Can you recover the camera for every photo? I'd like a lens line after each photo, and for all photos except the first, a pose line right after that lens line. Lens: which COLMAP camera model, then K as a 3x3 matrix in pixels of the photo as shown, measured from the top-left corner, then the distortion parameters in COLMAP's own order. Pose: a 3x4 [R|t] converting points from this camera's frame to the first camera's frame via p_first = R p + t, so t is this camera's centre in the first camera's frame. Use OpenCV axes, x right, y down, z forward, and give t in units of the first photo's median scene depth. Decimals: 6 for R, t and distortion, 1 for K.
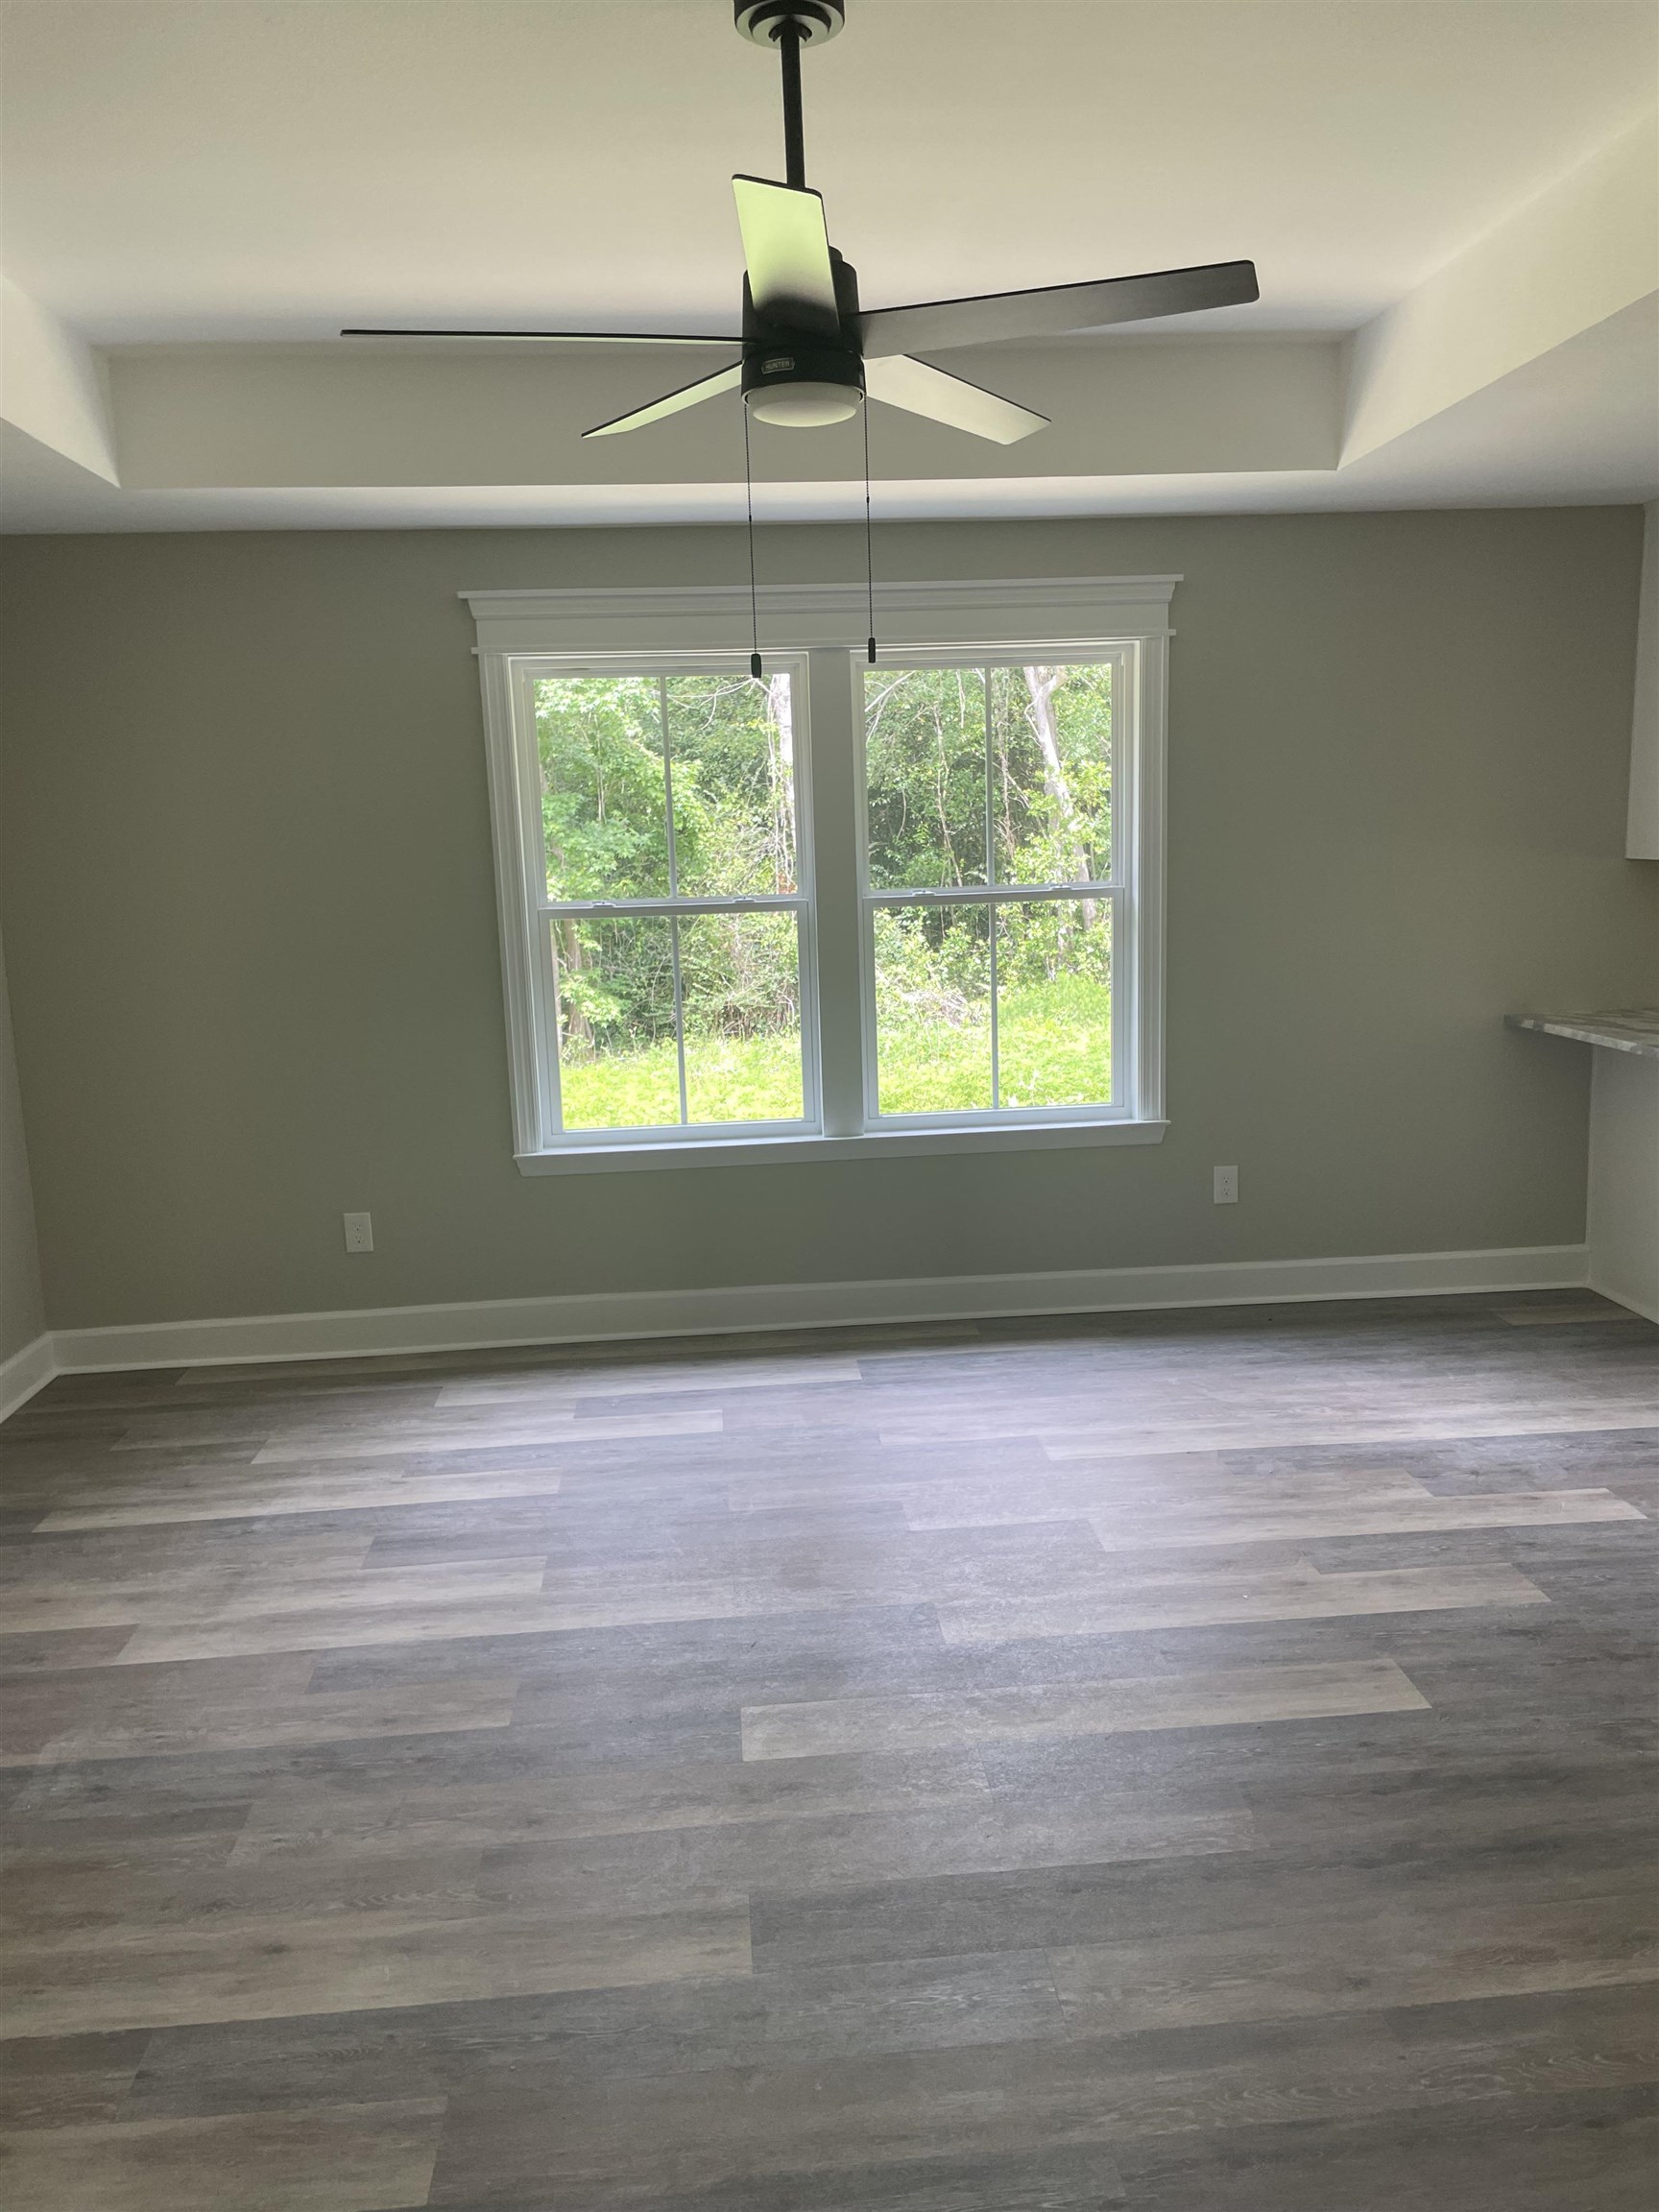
lens RADIAL K [[1679.9, 0, 842.7], [0, 1679.9, 1103.1], [0, 0, 1]] dist [0.089000, -0.133245]
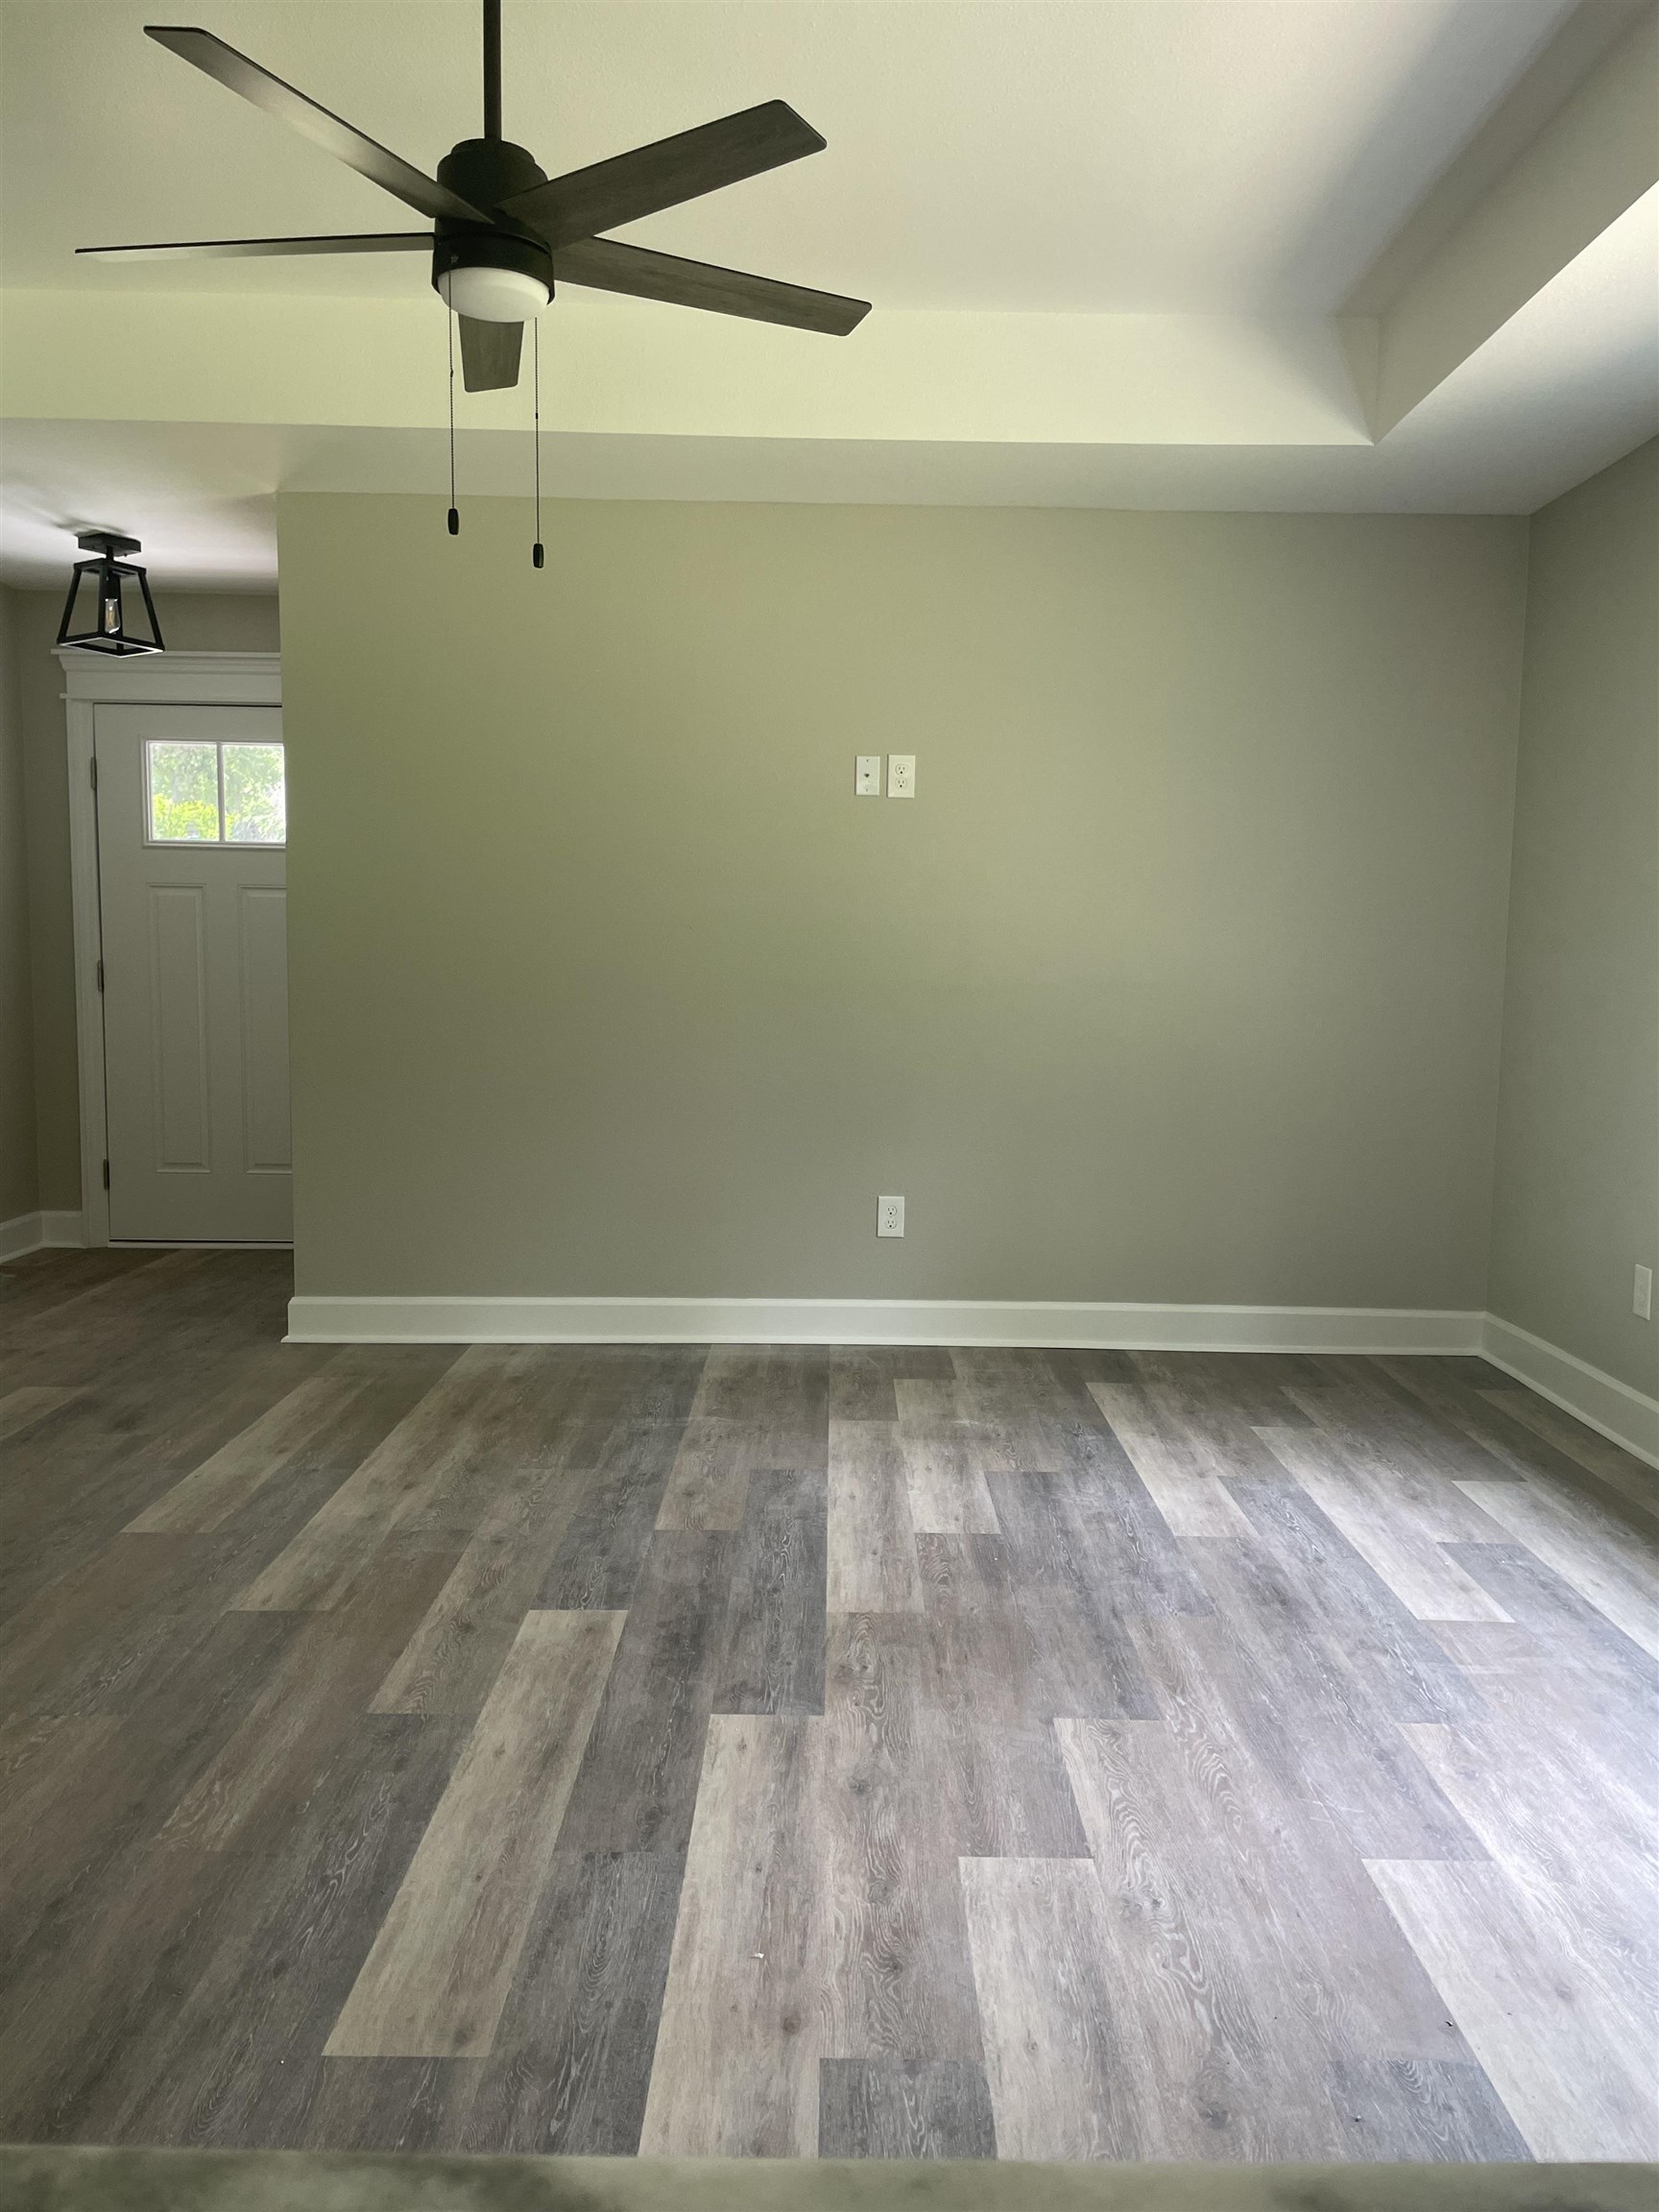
lens RADIAL K [[1679.9, 0, 842.7], [0, 1679.9, 1103.1], [0, 0, 1]] dist [0.089000, -0.133245]
pose [[-0.080841, 0.125487, -0.988796, 0.720478], [-0.177075, 0.974454, 0.138144, -0.072731], [0.980872, 0.186259, -0.056556, 0.938563]]
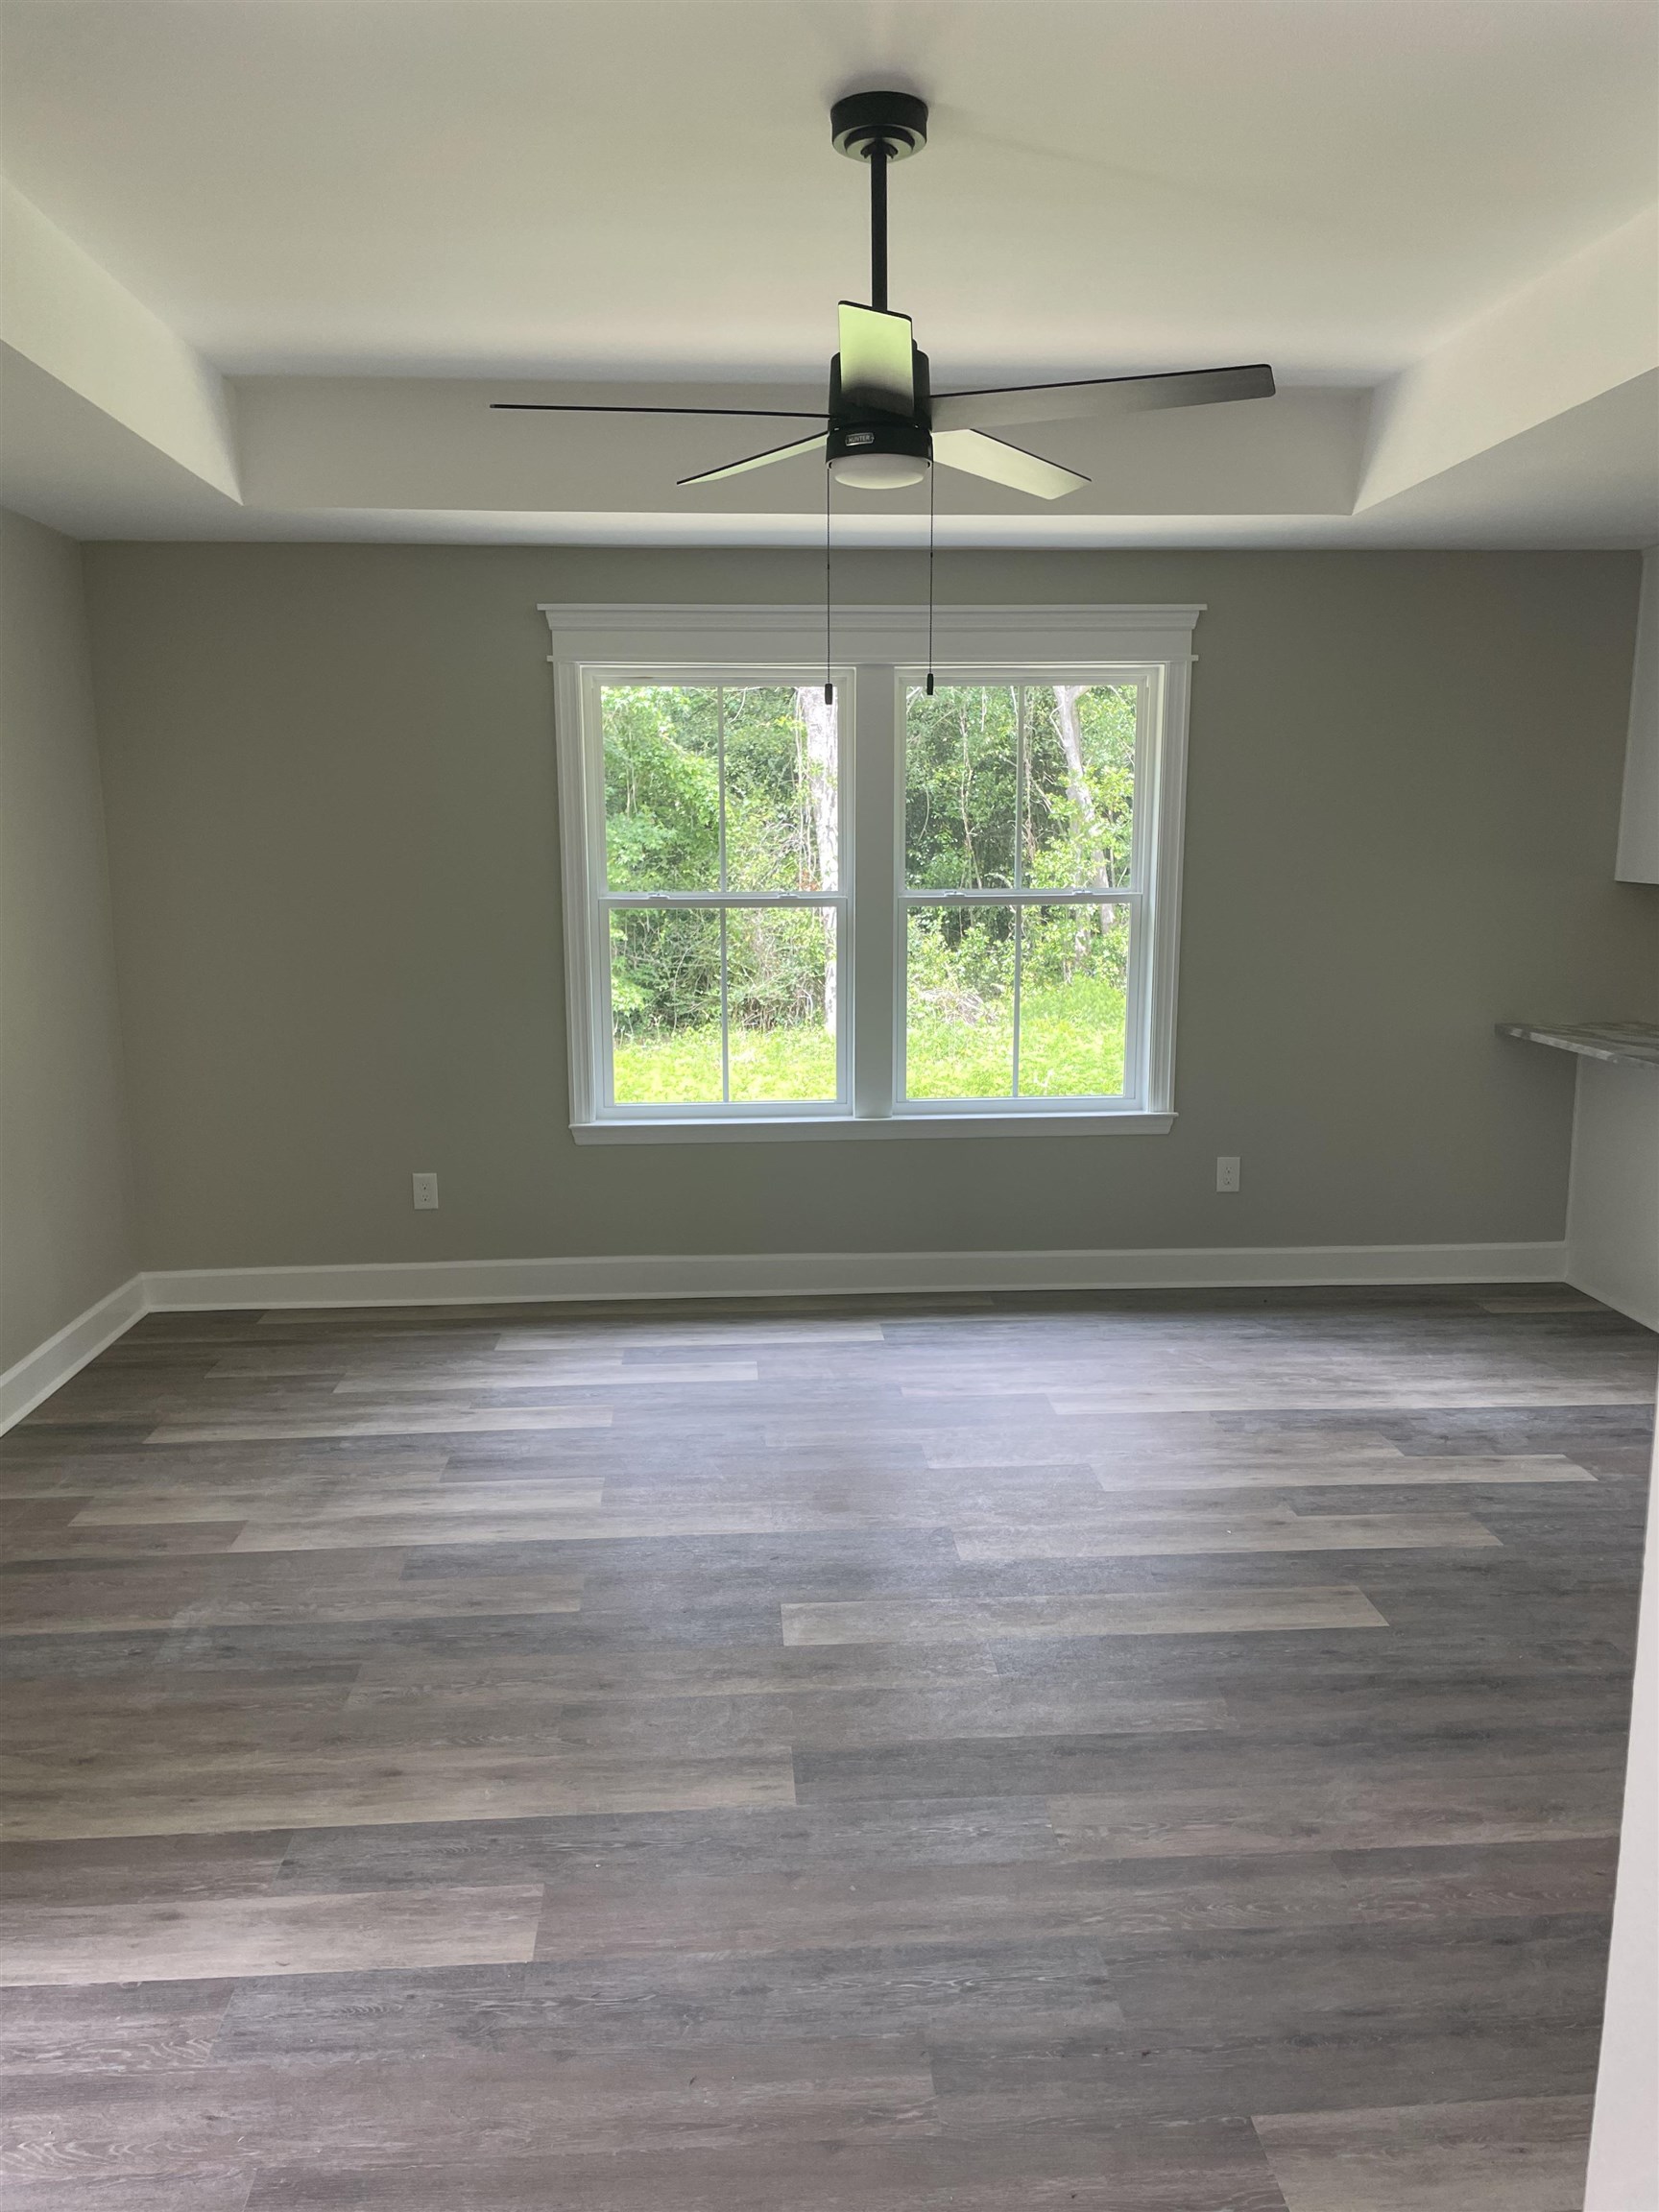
lens RADIAL K [[1679.8, 0, 820.9], [0, 1679.8, 1114.6], [0, 0, 1]] dist [0.084372, -0.130215]
pose [[0.999310, 0.032057, -0.018753, -0.018664], [-0.031893, 0.999451, 0.008978, 0.013120], [0.019030, -0.008373, 0.999784, -0.113332]]
